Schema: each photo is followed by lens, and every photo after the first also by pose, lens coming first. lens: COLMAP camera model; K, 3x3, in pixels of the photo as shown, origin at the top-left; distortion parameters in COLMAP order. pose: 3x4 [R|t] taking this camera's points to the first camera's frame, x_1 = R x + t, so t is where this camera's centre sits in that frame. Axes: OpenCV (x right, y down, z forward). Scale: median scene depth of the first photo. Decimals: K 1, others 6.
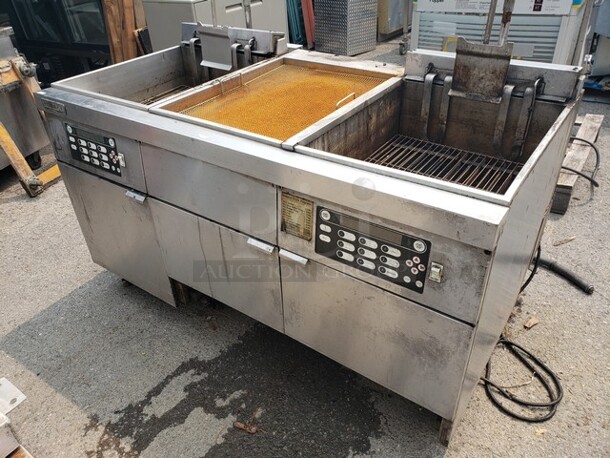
lens RADIAL K [[480.2, 0, 302.7], [0, 480.2, 224.7], [0, 0, 1]] dist [0.014167, 0.010458]
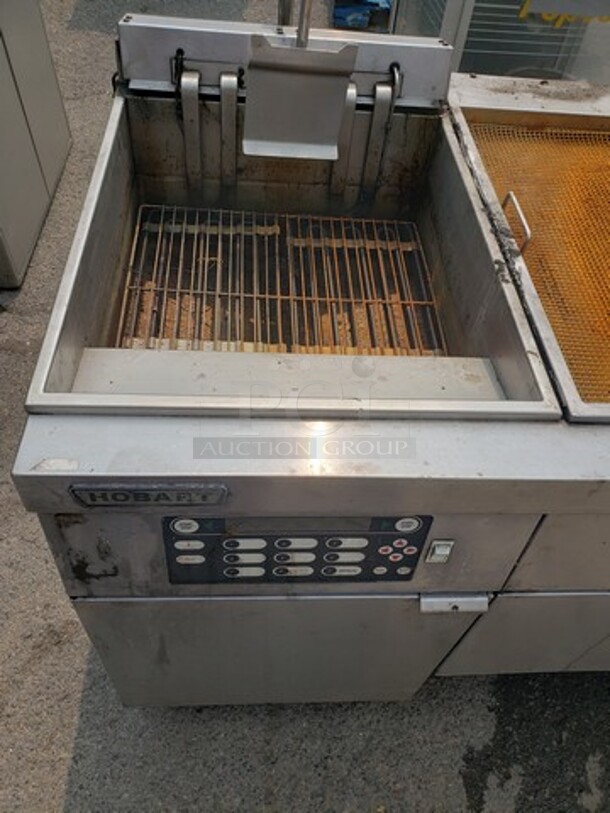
lens RADIAL K [[639.9, 0, 311.1], [0, 639.9, 410.2], [0, 0, 1]] dist [0.014167, 0.010458]
pose [[0.778505, -0.406323, 0.478364, -0.749329], [0.232908, 0.894769, 0.380976, -0.509534], [-0.582824, -0.185177, 0.791218, 0.834383]]
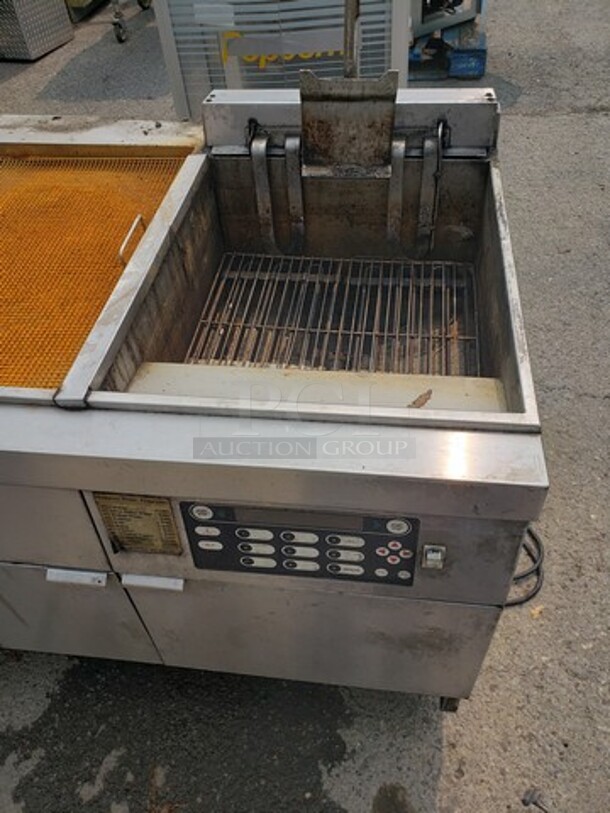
lens RADIAL K [[639.9, 0, 311.8], [0, 639.9, 413.1], [0, 0, 1]] dist [0.014167, 0.010458]
pose [[0.882133, -0.348643, 0.316684, -0.024320], [0.271592, 0.925850, 0.262755, -0.233405], [-0.384809, -0.145777, 0.911411, 0.307024]]
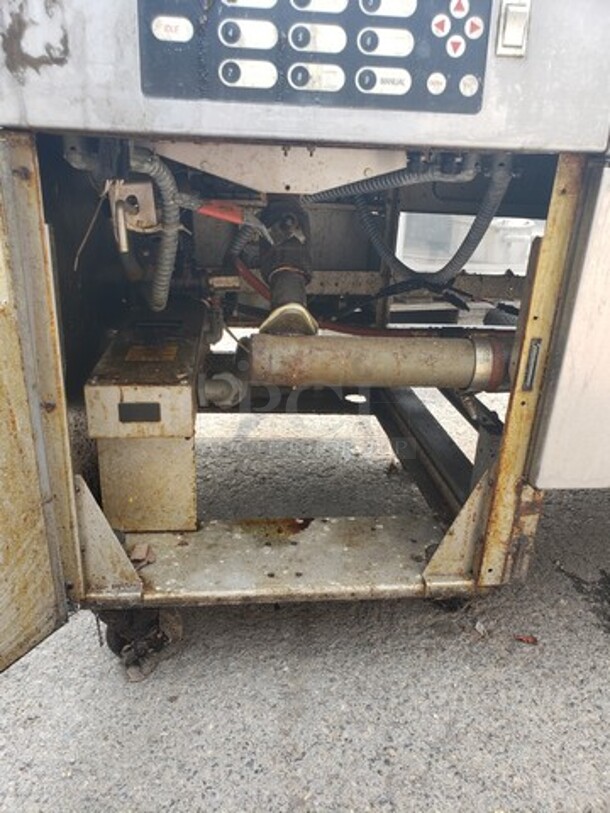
lens RADIAL K [[639.9, 0, 299.2], [0, 639.9, 410.5], [0, 0, 1]] dist [0.014167, 0.010458]
pose [[0.742902, -0.176490, 0.645714, -0.856029], [0.300333, 0.949960, -0.085889, 0.065616], [-0.598244, 0.257736, 0.758733, 1.020439]]
